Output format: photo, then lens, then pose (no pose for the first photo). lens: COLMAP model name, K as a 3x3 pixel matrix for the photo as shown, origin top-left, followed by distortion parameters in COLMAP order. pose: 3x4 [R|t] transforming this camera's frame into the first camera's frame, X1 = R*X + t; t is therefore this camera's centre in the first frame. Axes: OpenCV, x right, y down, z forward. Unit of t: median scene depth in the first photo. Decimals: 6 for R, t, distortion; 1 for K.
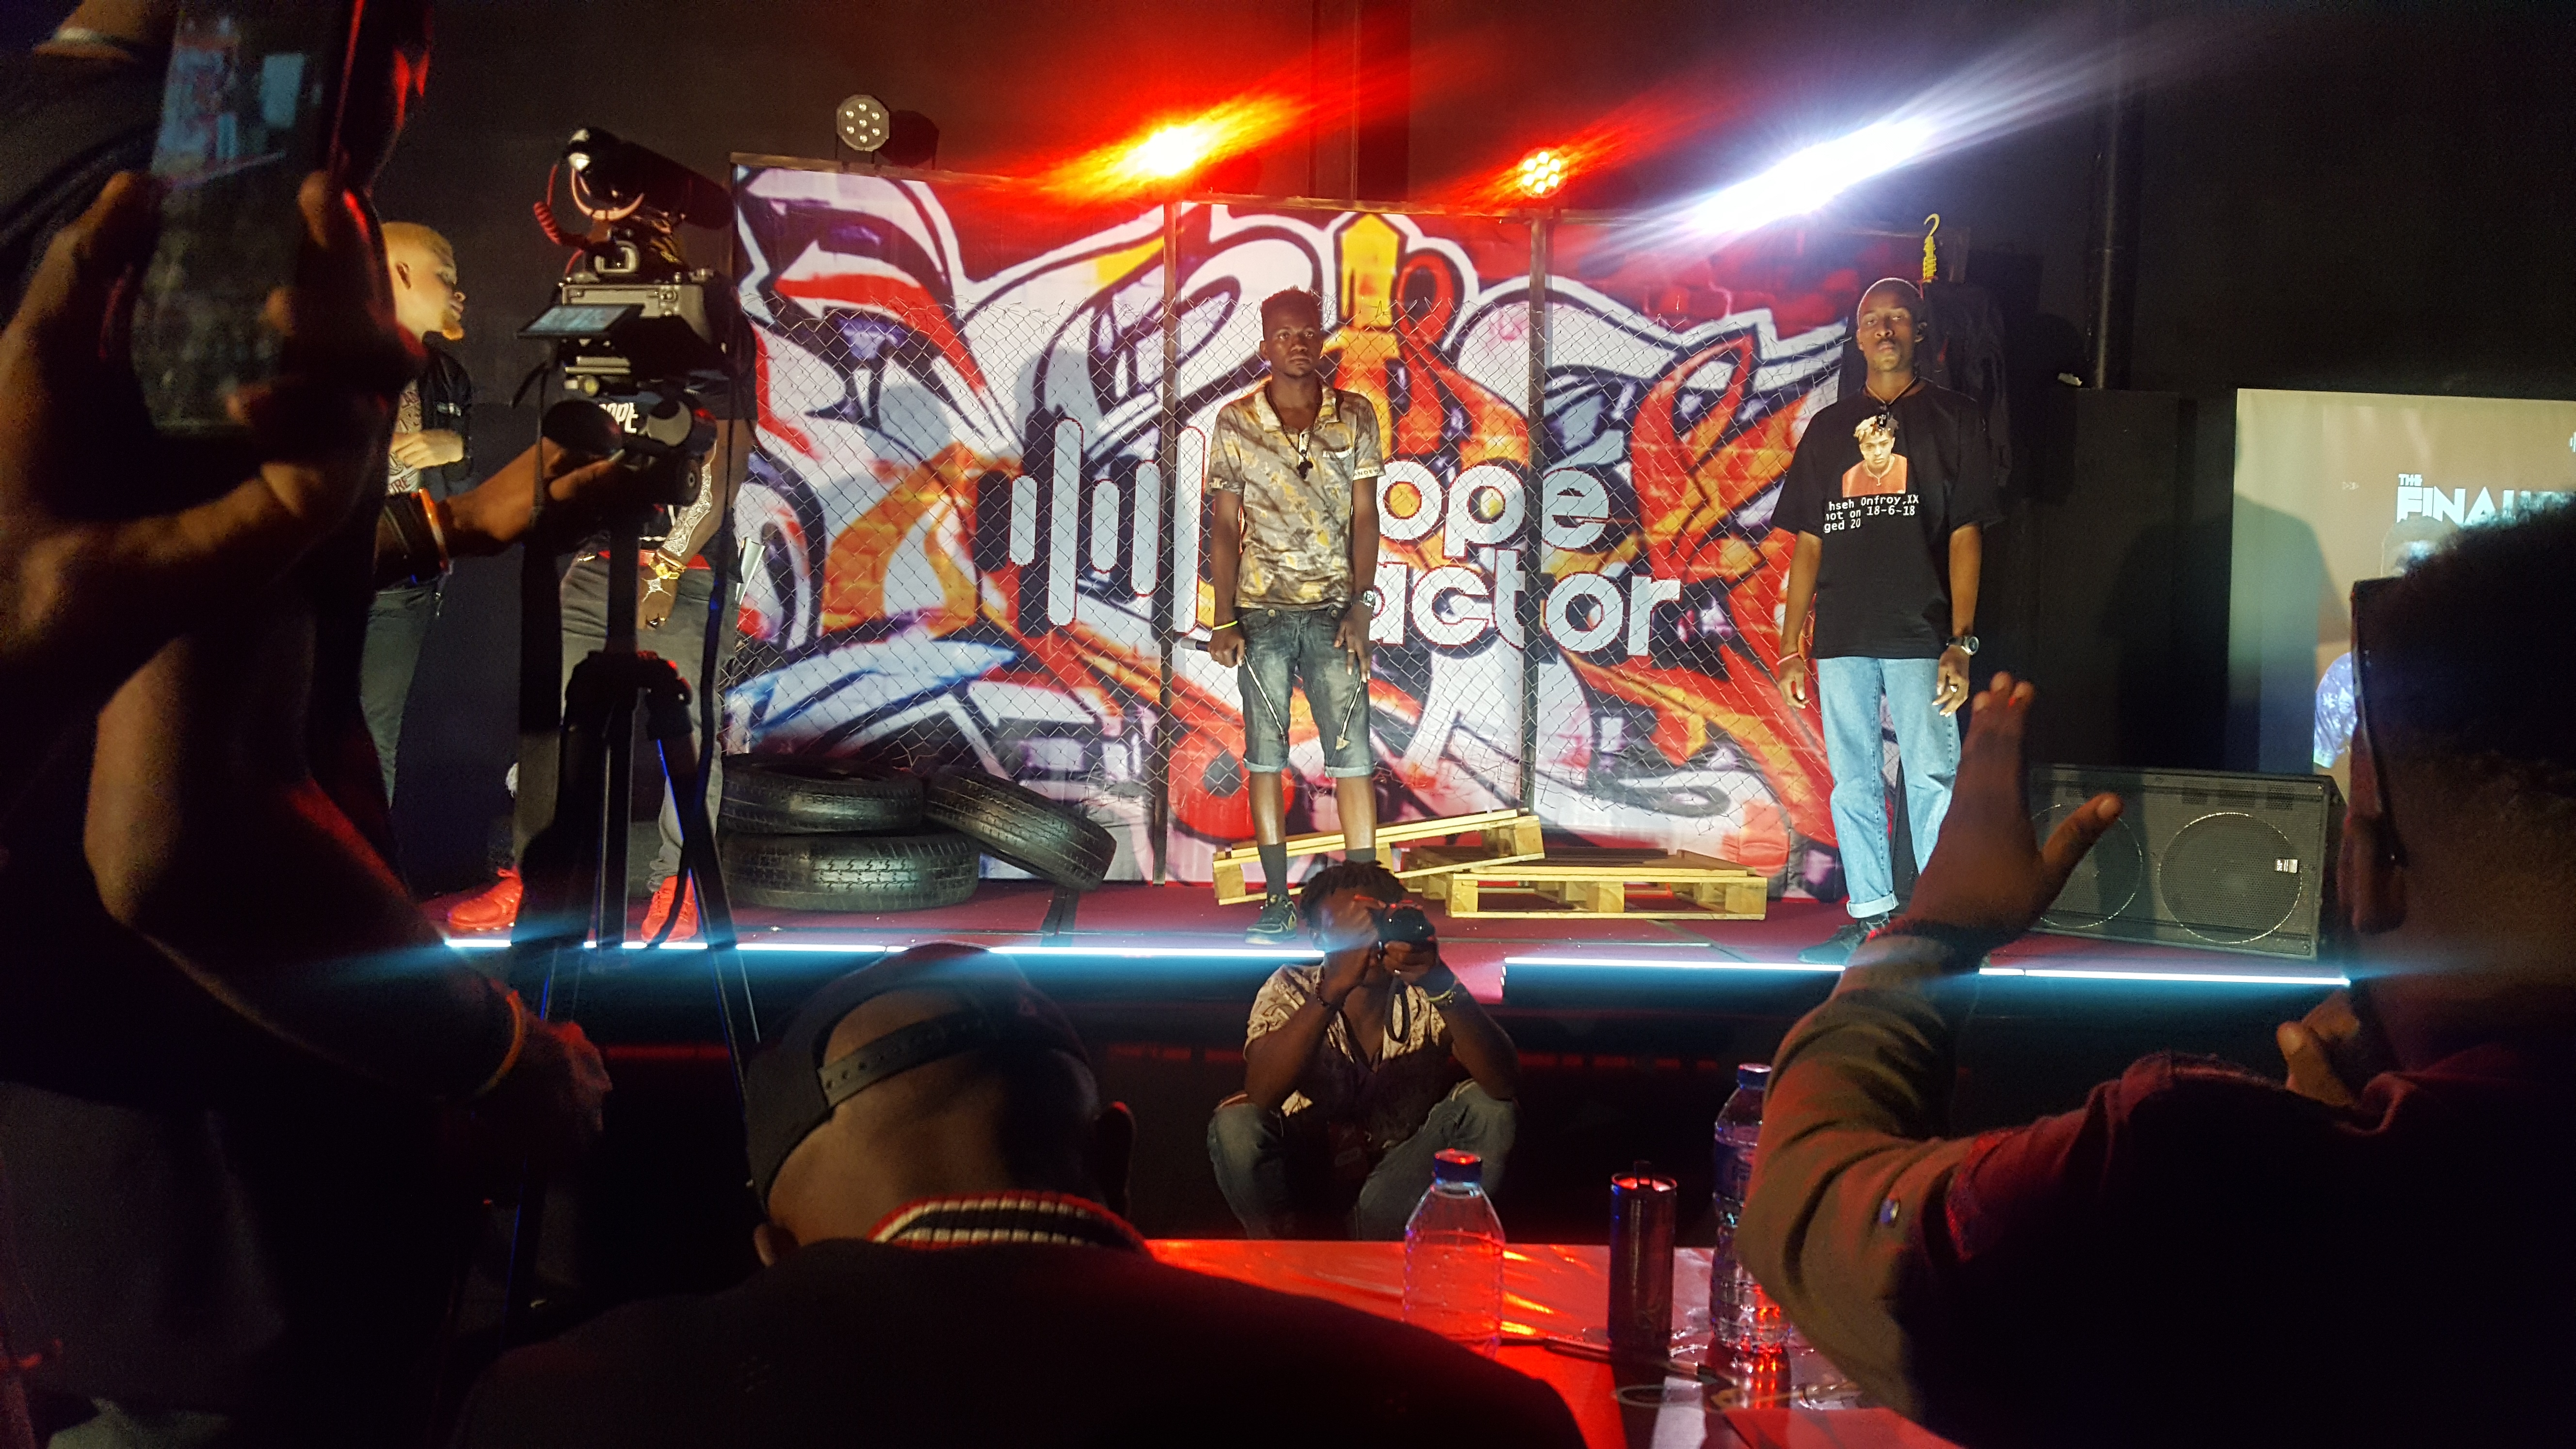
lens RADIAL K [[1992.8, 0, 1278.5], [0, 1992.8, 769.9], [0, 0, 1]] dist [0.204734, -0.418912]
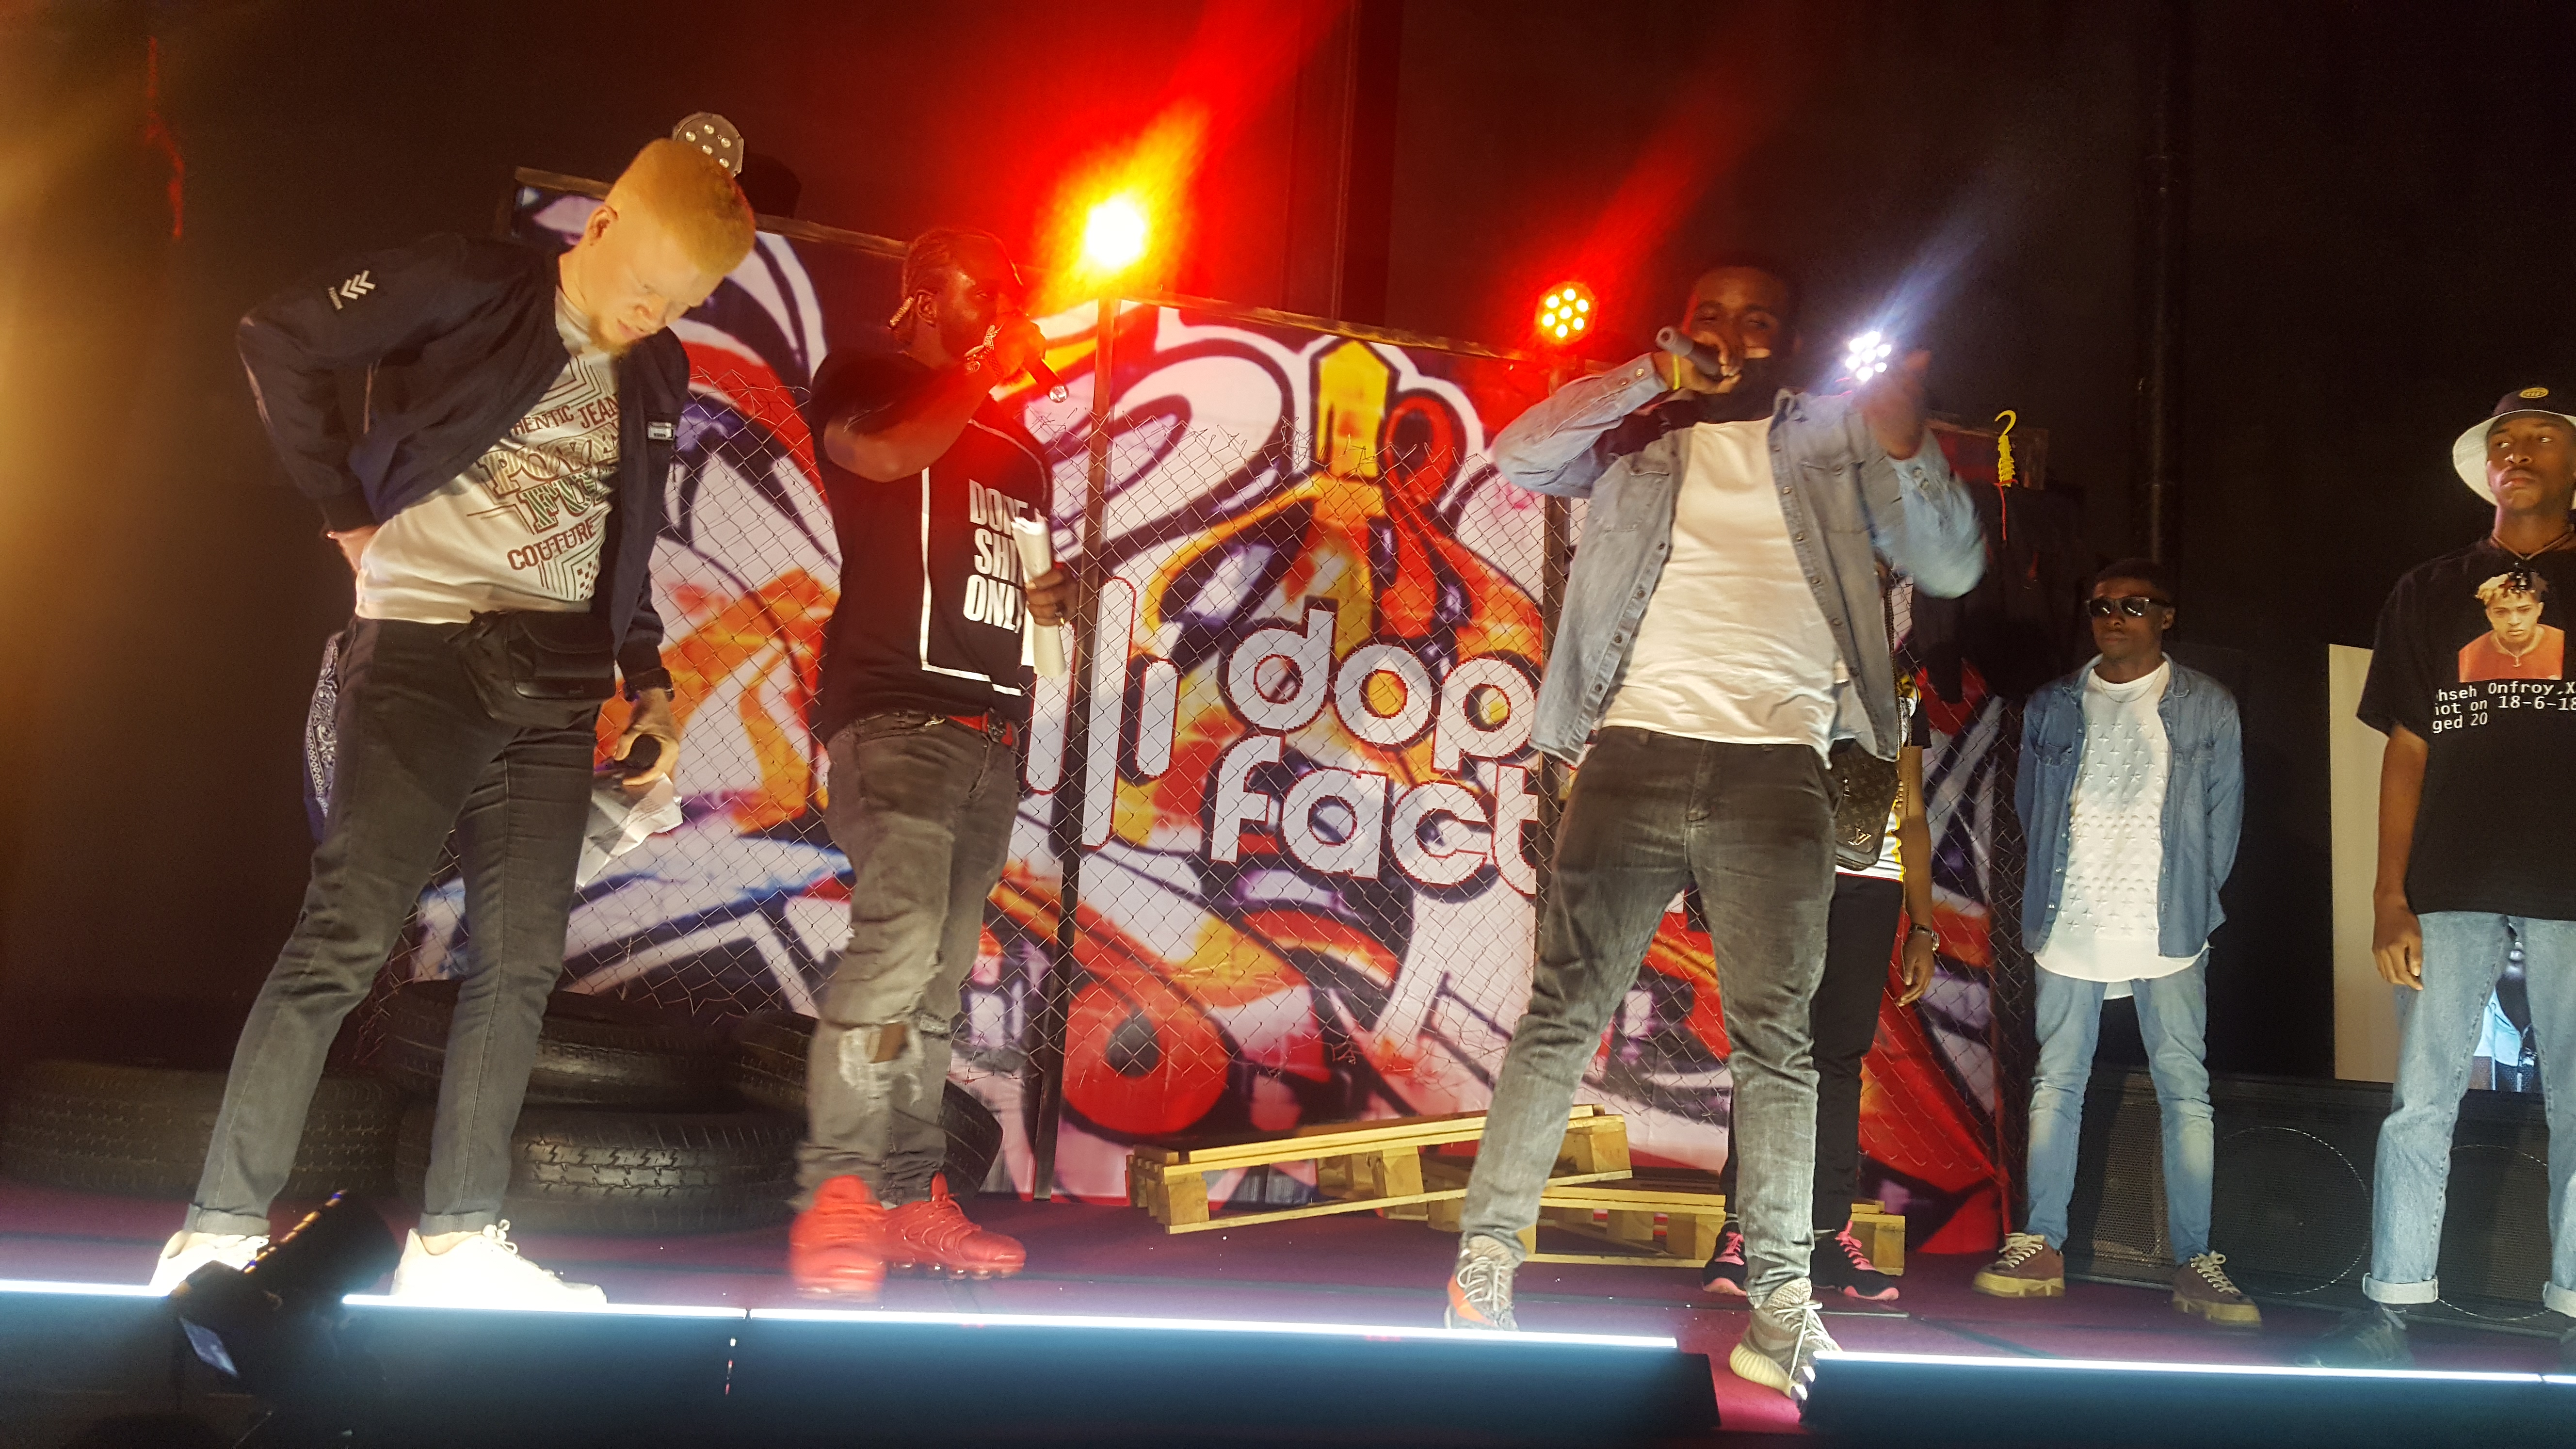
lens RADIAL K [[1923.2, 0, 1294.0], [0, 1923.2, 749.3], [0, 0, 1]] dist [0.176555, -0.342275]
pose [[0.984670, 0.065806, 0.161538, -0.091440], [-0.037207, 0.984030, -0.174071, 0.017109], [-0.170413, 0.165392, 0.971393, 0.289979]]
